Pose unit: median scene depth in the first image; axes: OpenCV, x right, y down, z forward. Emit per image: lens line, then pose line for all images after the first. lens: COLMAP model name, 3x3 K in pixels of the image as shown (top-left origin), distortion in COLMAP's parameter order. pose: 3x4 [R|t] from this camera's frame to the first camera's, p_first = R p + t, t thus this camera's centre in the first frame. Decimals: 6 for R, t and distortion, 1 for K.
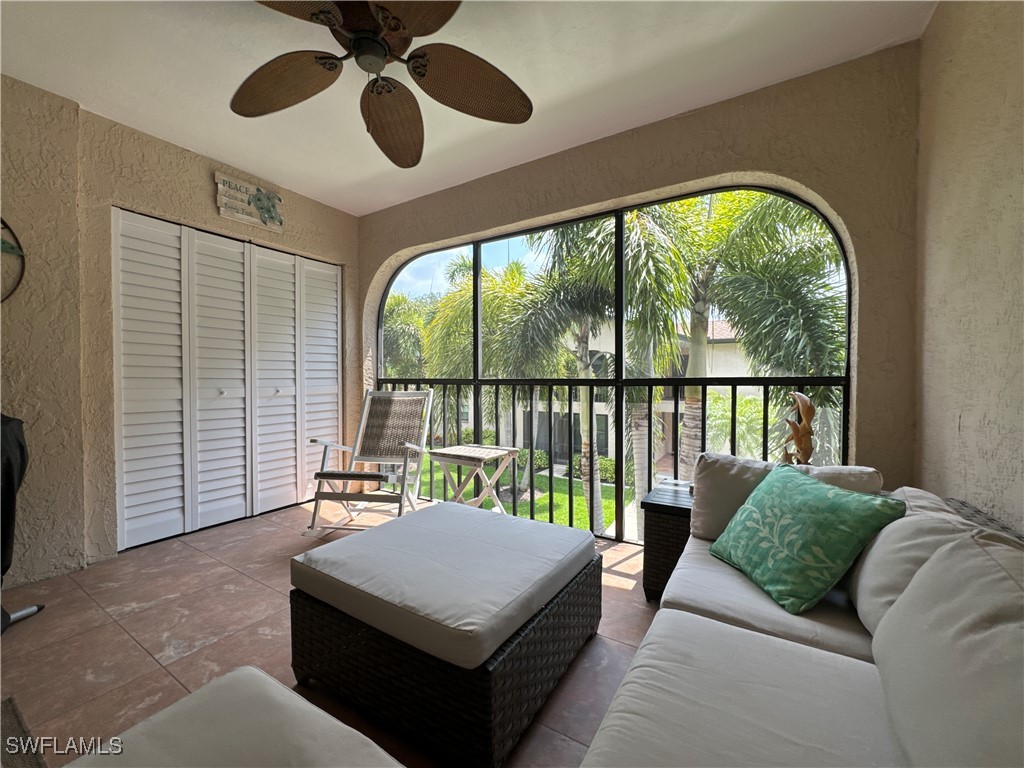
lens RADIAL K [[408.7, 0, 507.5], [0, 408.7, 383.0], [0, 0, 1]] dist [-0.003432, 0.000685]
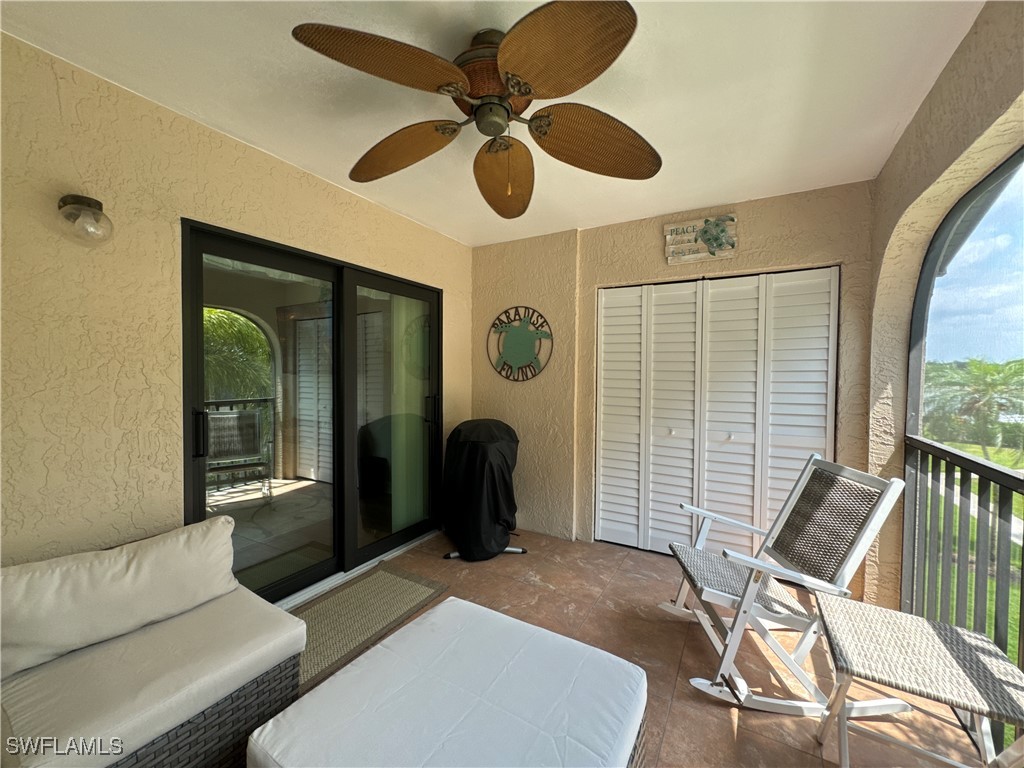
lens RADIAL K [[408.7, 0, 510.4], [0, 408.7, 382.5], [0, 0, 1]] dist [-0.003432, 0.000685]
pose [[0.042620, 0.026763, -0.998733, 0.327226], [-0.020643, 0.999451, 0.025902, -0.120206], [0.998878, 0.019513, 0.043149, 0.527894]]
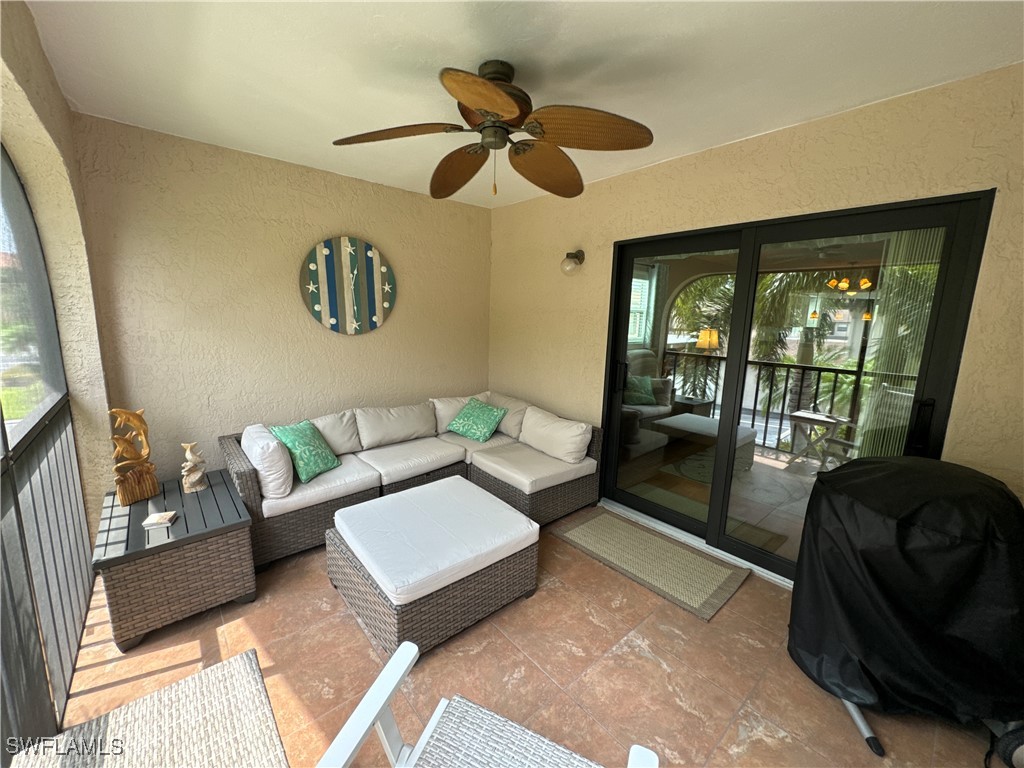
lens RADIAL K [[408.7, 0, 511.3], [0, 408.7, 382.8], [0, 0, 1]] dist [-0.003432, 0.000685]
pose [[-0.957121, -0.068264, 0.281531, -0.395129], [-0.019045, 0.984564, 0.173985, -0.174305], [-0.289062, 0.161163, -0.943647, 1.141513]]
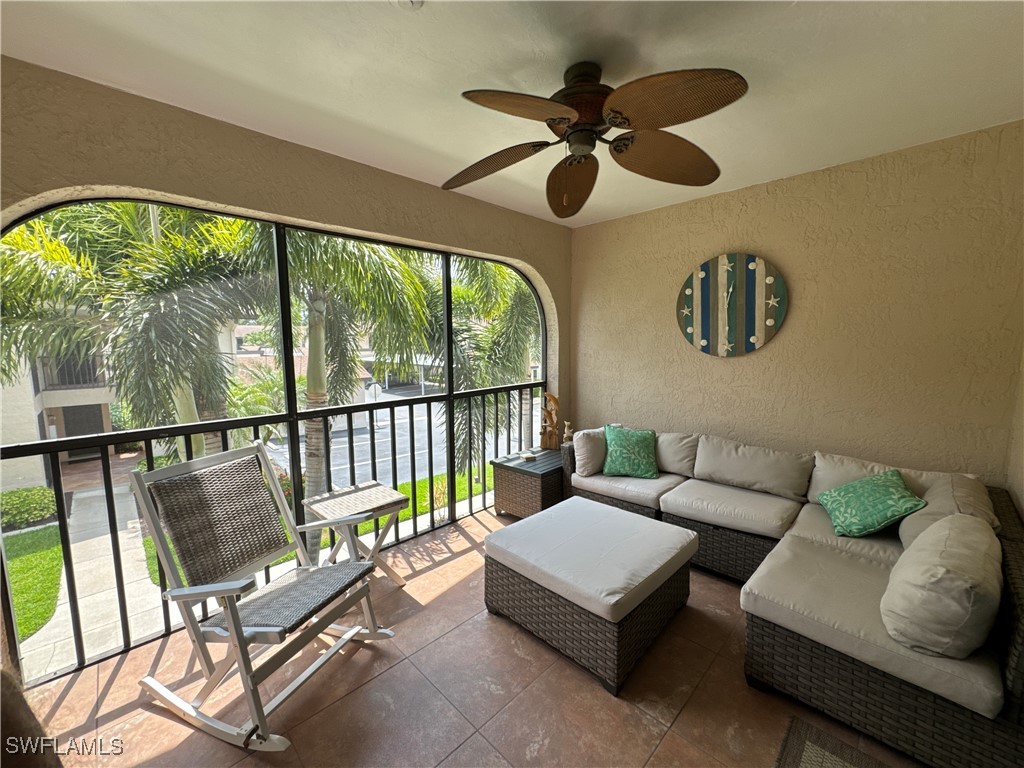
lens RADIAL K [[408.7, 0, 511.5], [0, 408.7, 383.0], [0, 0, 1]] dist [-0.003432, 0.000685]
pose [[0.214143, -0.095857, 0.972088, -0.784380], [0.014855, 0.995378, 0.094881, -0.142202], [-0.976689, -0.005878, 0.214577, 0.500950]]
